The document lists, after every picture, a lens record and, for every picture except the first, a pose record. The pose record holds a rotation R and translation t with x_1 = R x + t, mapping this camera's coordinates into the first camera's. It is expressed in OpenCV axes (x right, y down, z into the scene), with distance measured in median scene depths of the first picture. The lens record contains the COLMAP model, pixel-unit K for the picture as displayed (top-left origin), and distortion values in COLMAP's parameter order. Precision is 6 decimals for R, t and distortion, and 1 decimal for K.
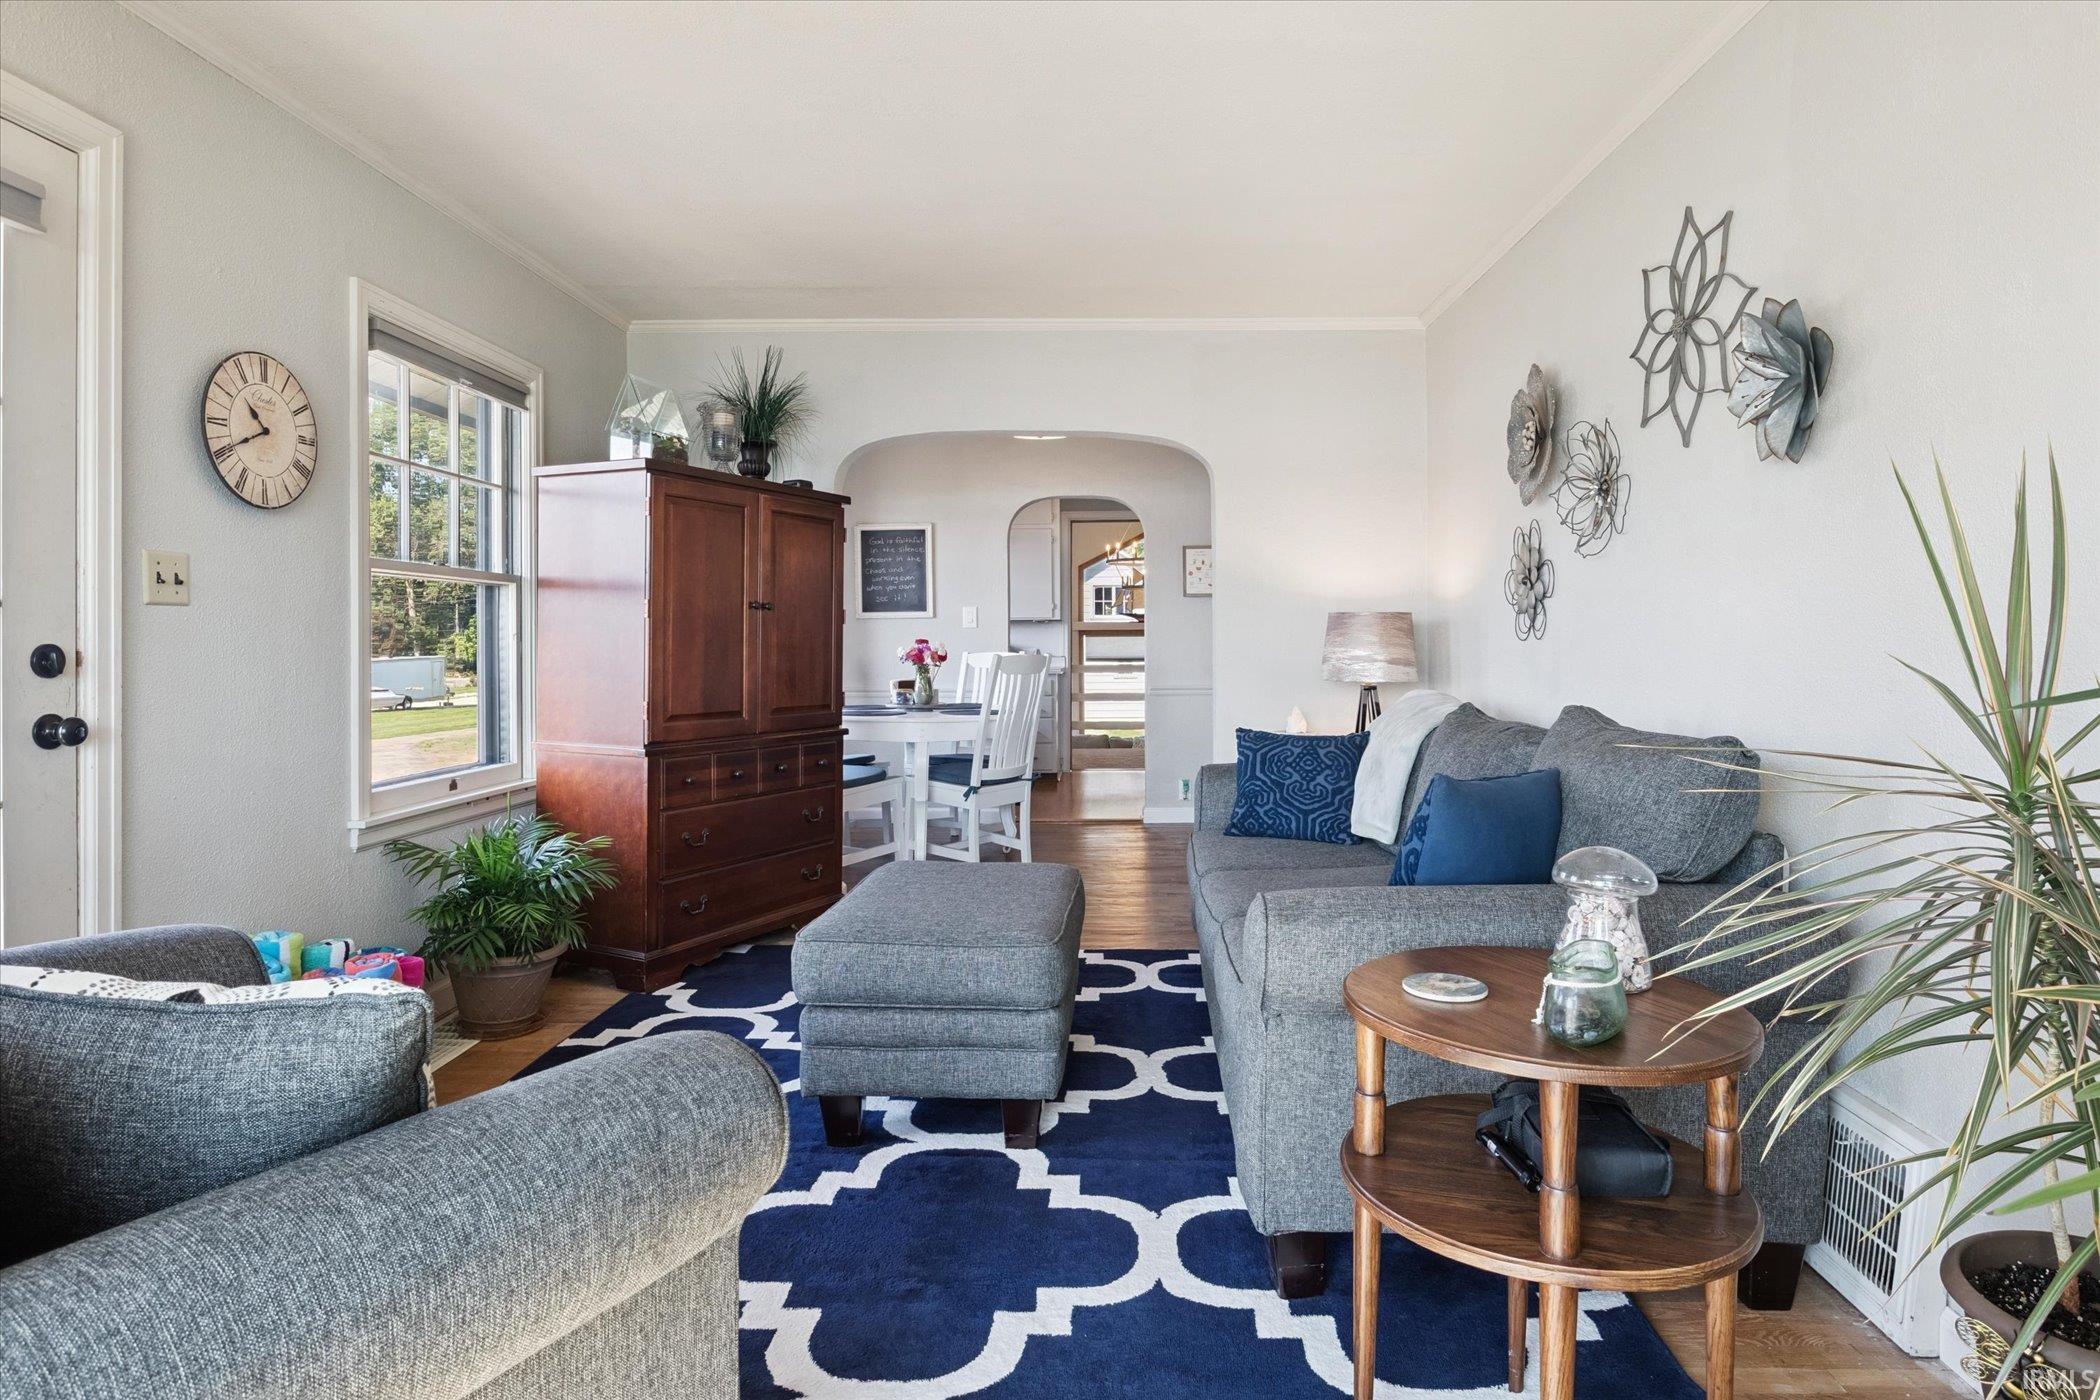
lens RADIAL K [[1111.4, 0, 1063.7], [0, 1111.4, 643.5], [0, 0, 1]] dist [-0.007088, 0.000163]
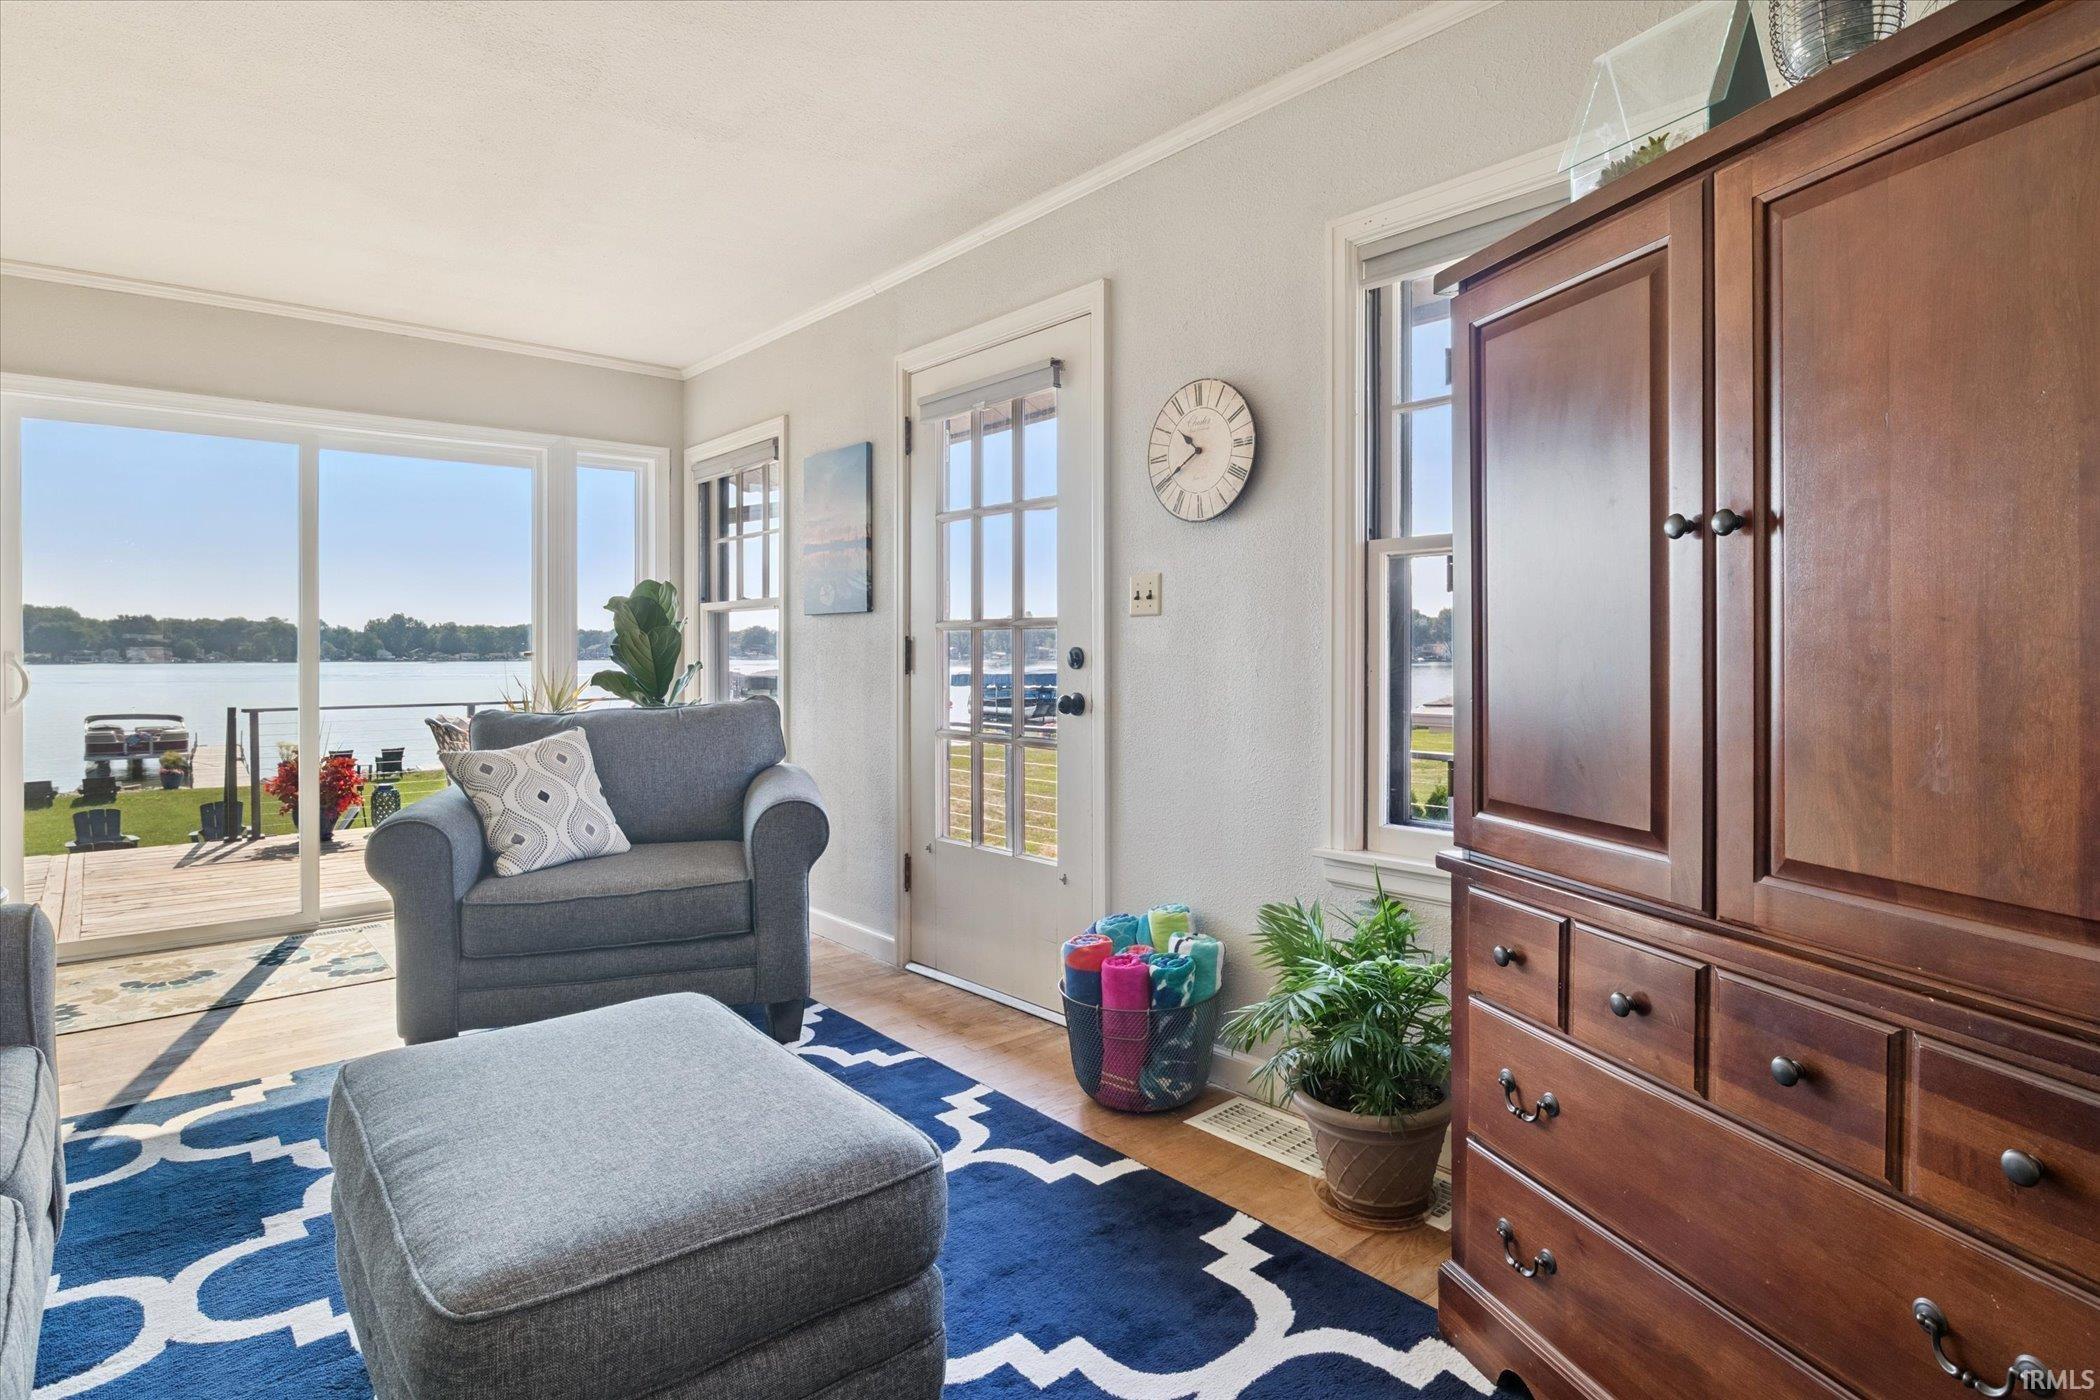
lens RADIAL K [[1113.2, 0, 1043.4], [0, 1113.2, 656.0], [0, 0, 1]] dist [-0.006669, -0.000011]
pose [[-0.734952, 0.009343, -0.678055, 0.107801], [0.007157, 0.999956, 0.006022, 0.001851], [0.678081, -0.000427, -0.734987, 1.368032]]
